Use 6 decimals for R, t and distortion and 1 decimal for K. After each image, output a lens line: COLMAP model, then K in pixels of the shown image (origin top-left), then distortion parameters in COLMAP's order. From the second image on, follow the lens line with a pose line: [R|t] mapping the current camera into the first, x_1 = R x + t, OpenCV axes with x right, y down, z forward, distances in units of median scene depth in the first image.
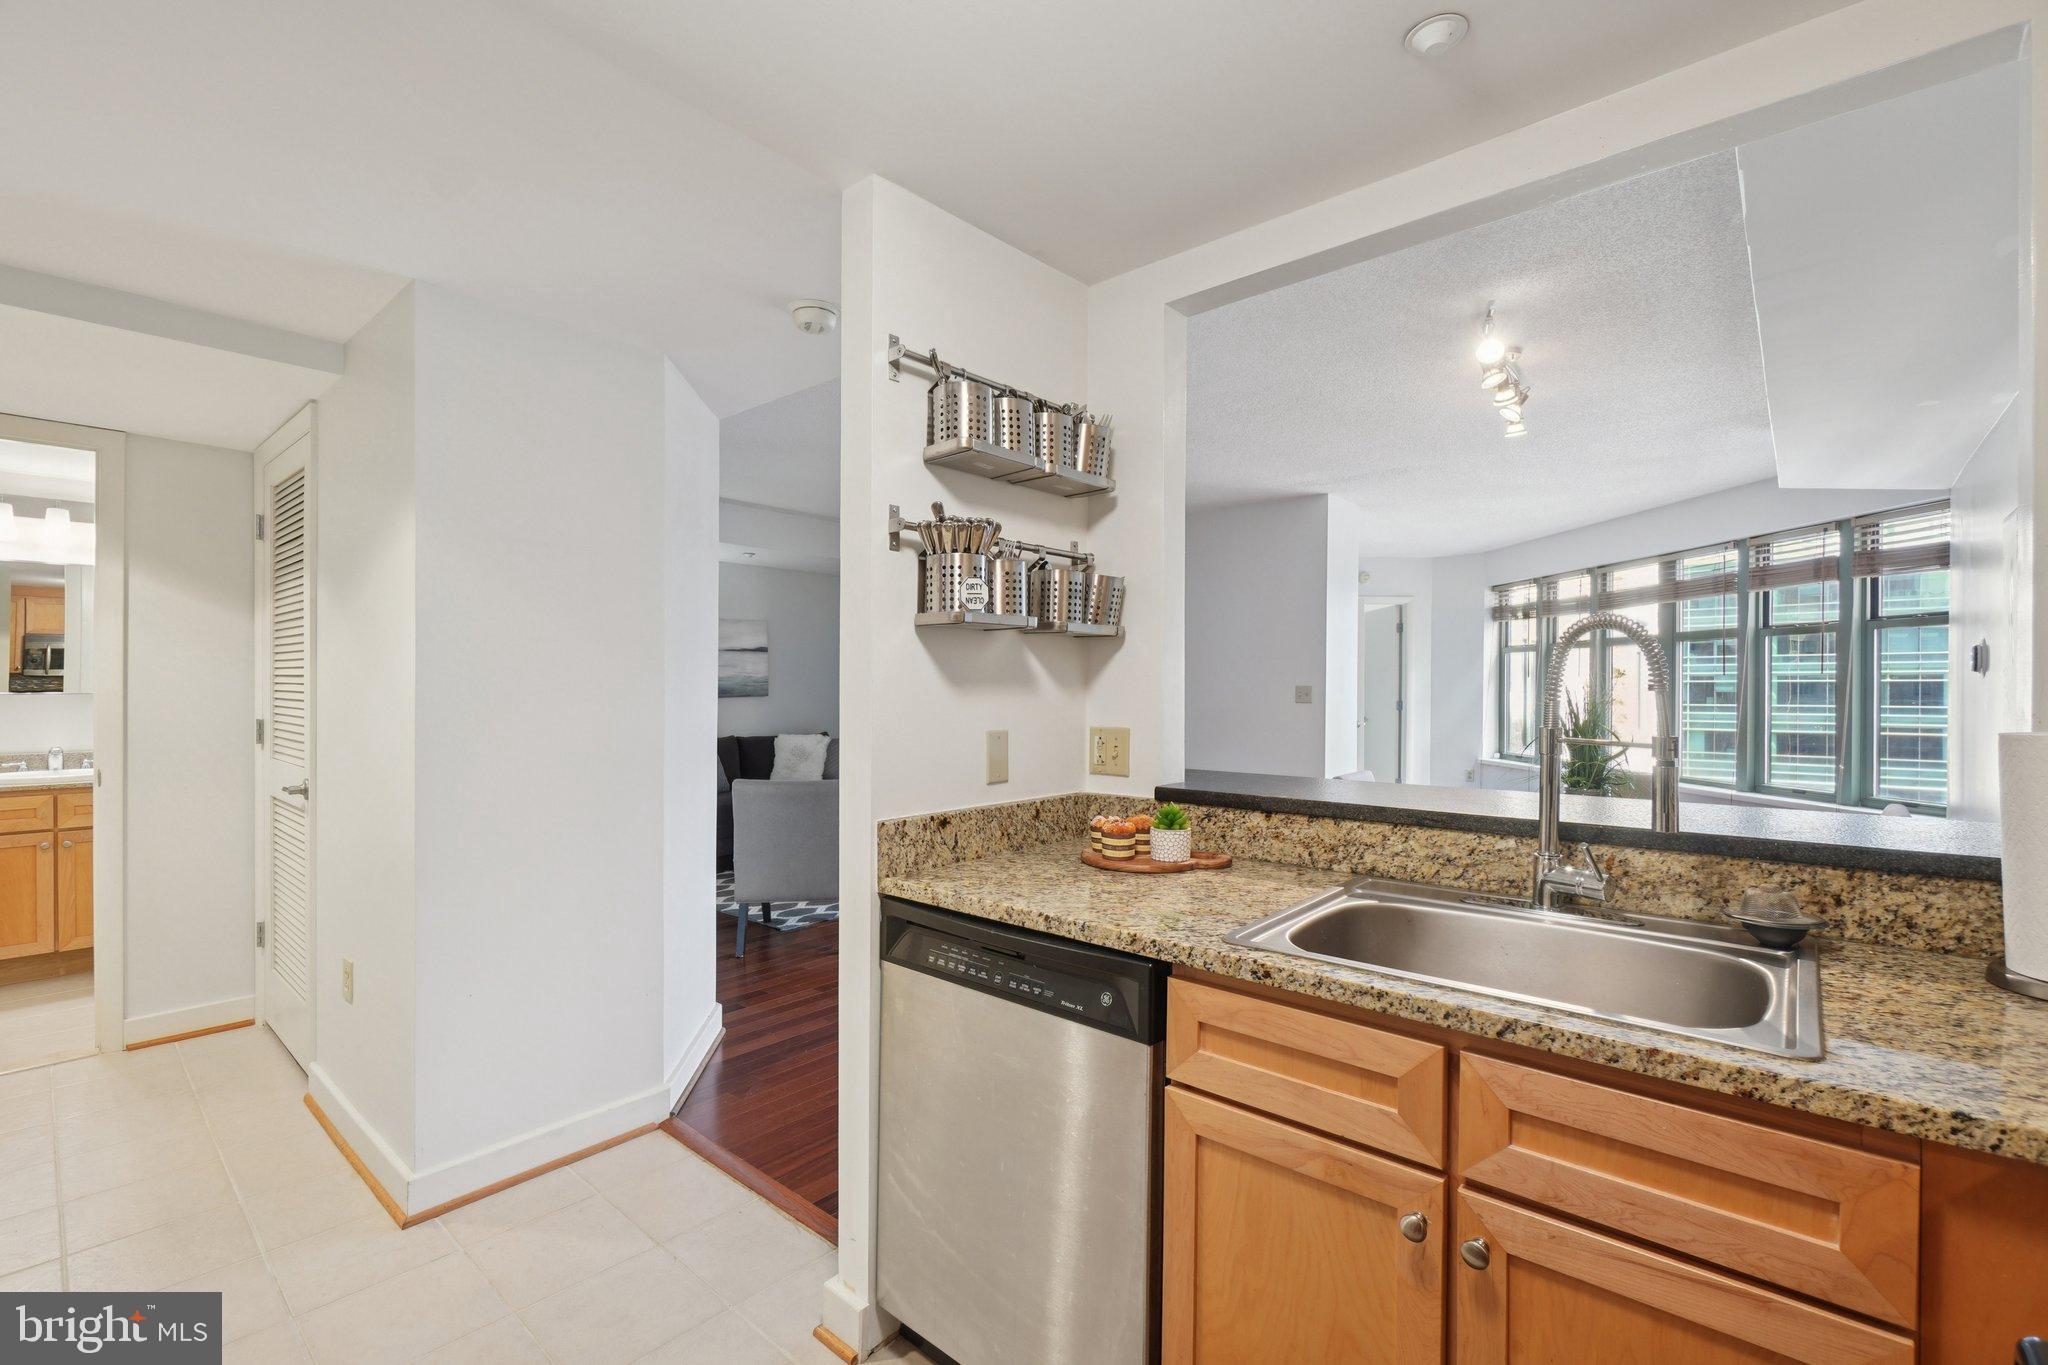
lens RADIAL K [[926.5, 0, 1019.8], [0, 926.5, 690.2], [0, 0, 1]] dist [-0.013648, 0.000440]
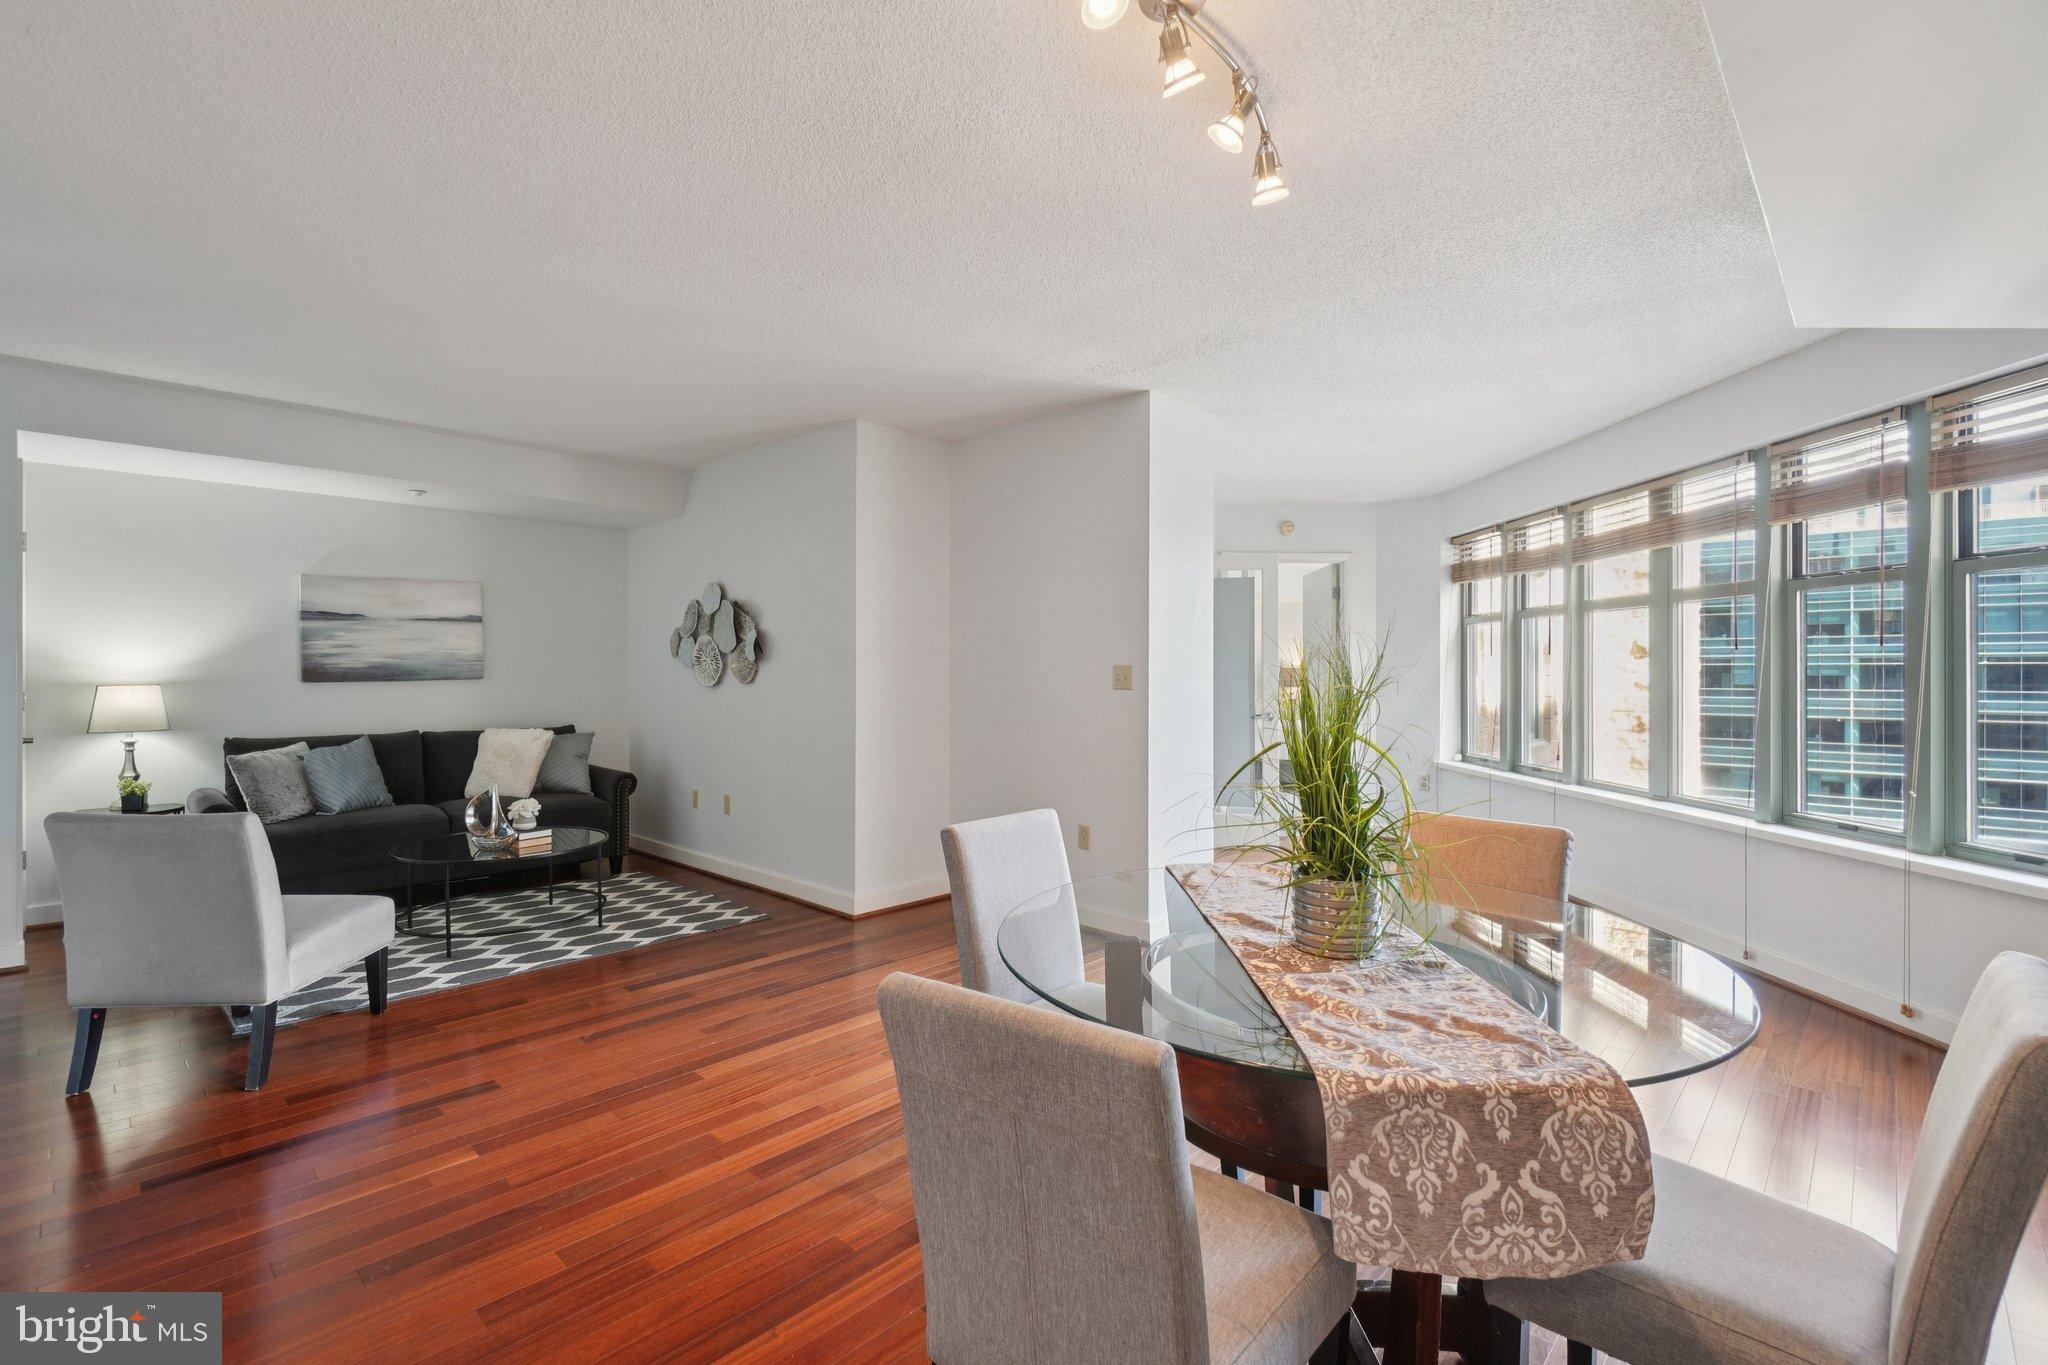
lens RADIAL K [[926.5, 0, 1036.5], [0, 926.5, 666.5], [0, 0, 1]] dist [-0.013648, 0.000440]
pose [[0.998980, 0.000506, -0.045147, 0.226423], [-0.000834, 0.999974, -0.007232, 0.001296], [0.045142, 0.007262, 0.998954, 0.240937]]
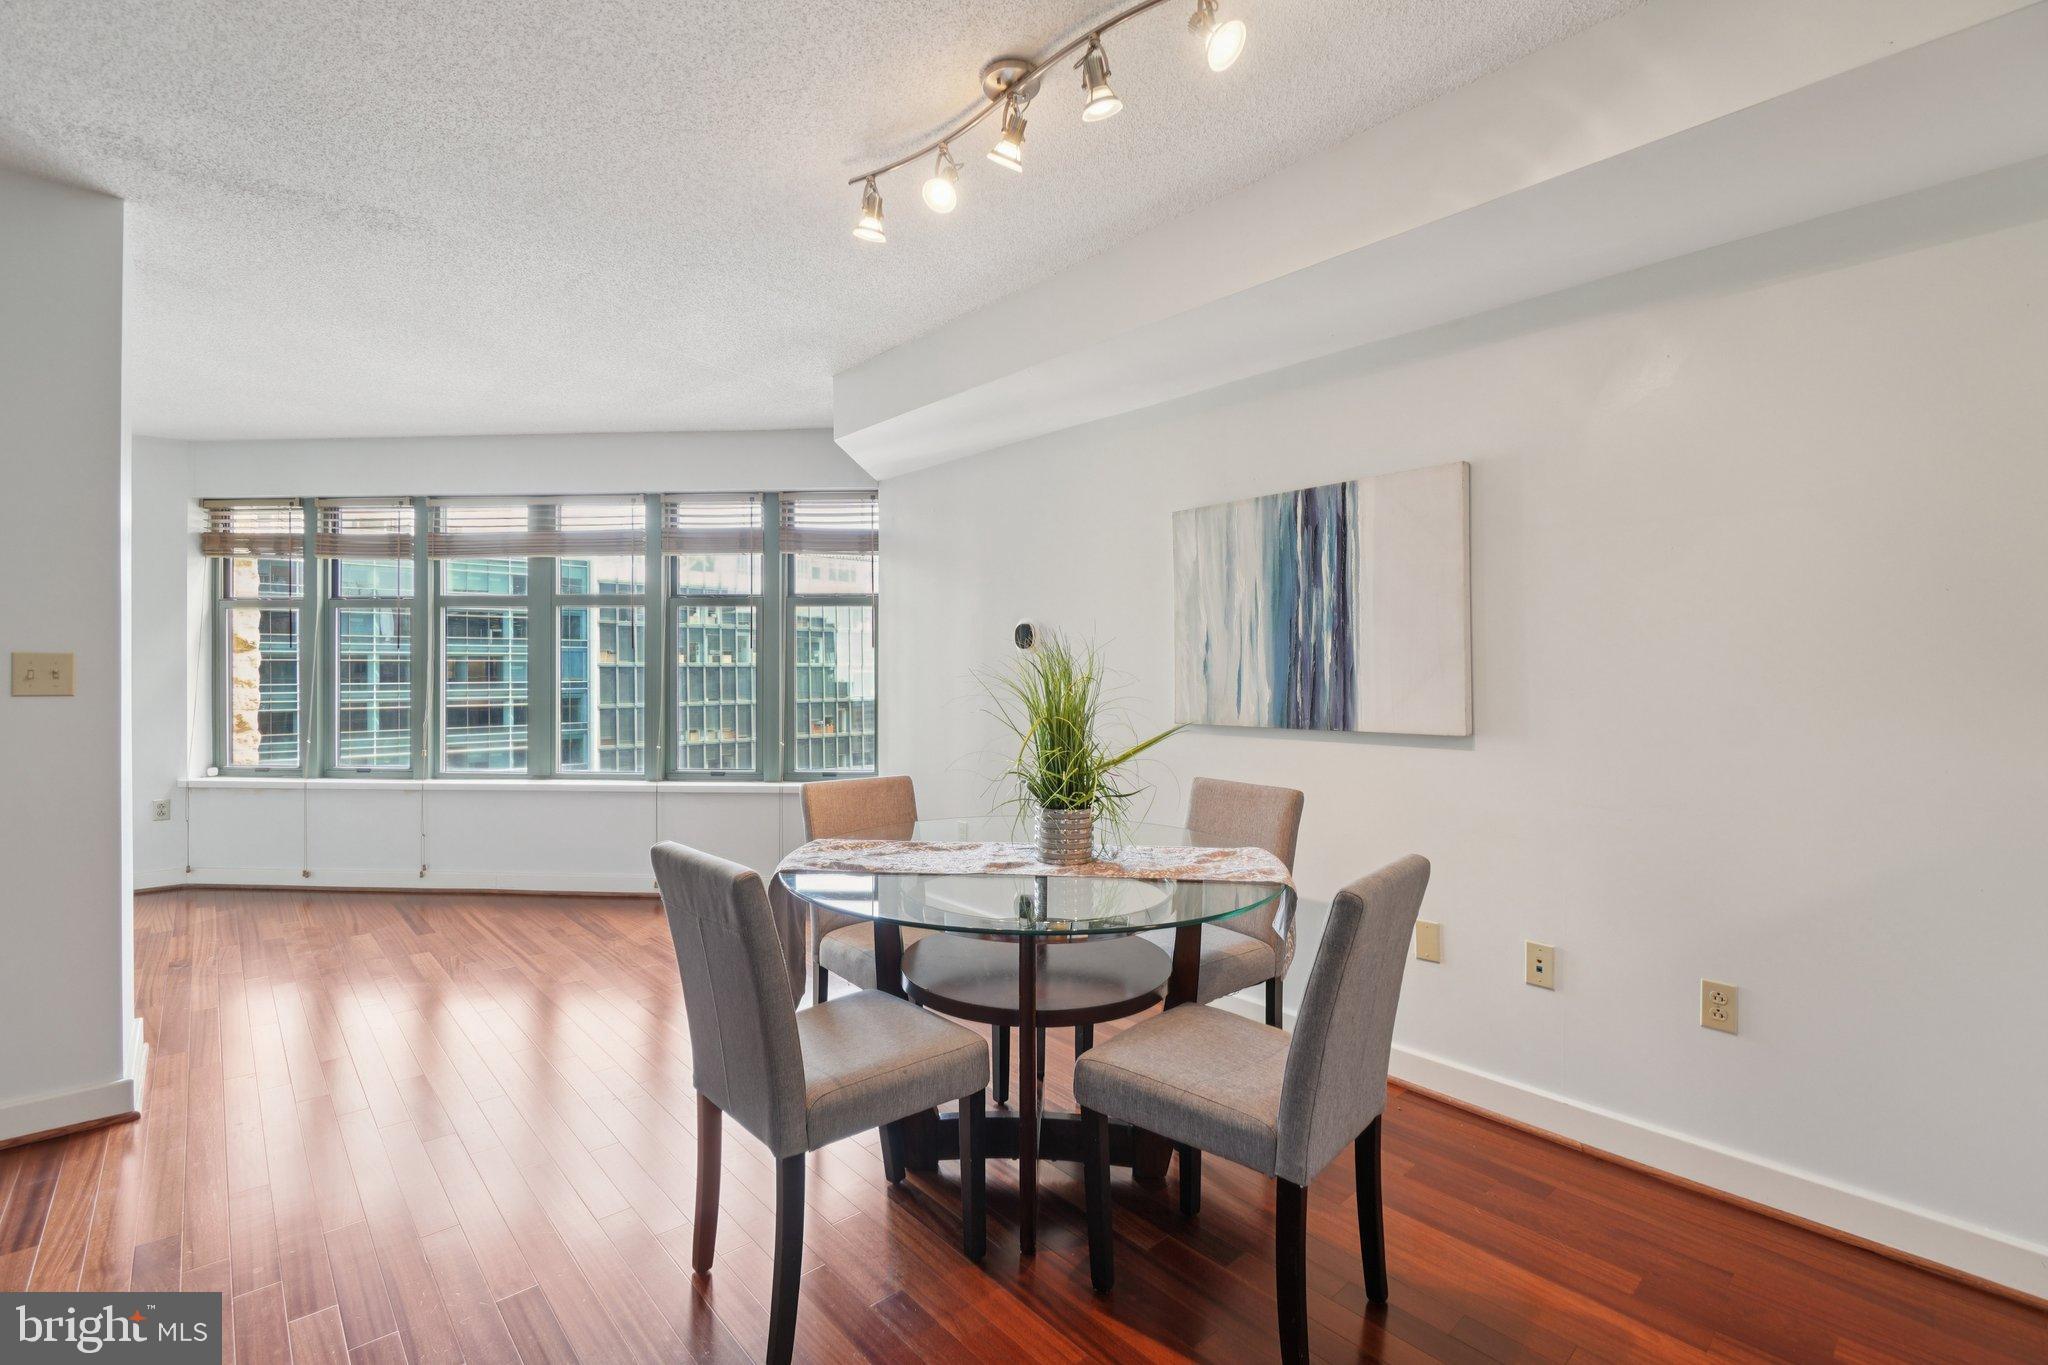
lens RADIAL K [[926.5, 0, 969.1], [0, 926.5, 687.5], [0, 0, 1]] dist [-0.013648, 0.000440]
pose [[0.119713, -0.020725, 0.992592, -0.043422], [0.001232, 0.999784, 0.020727, 0.001832], [-0.992808, -0.001258, 0.119713, 0.470834]]
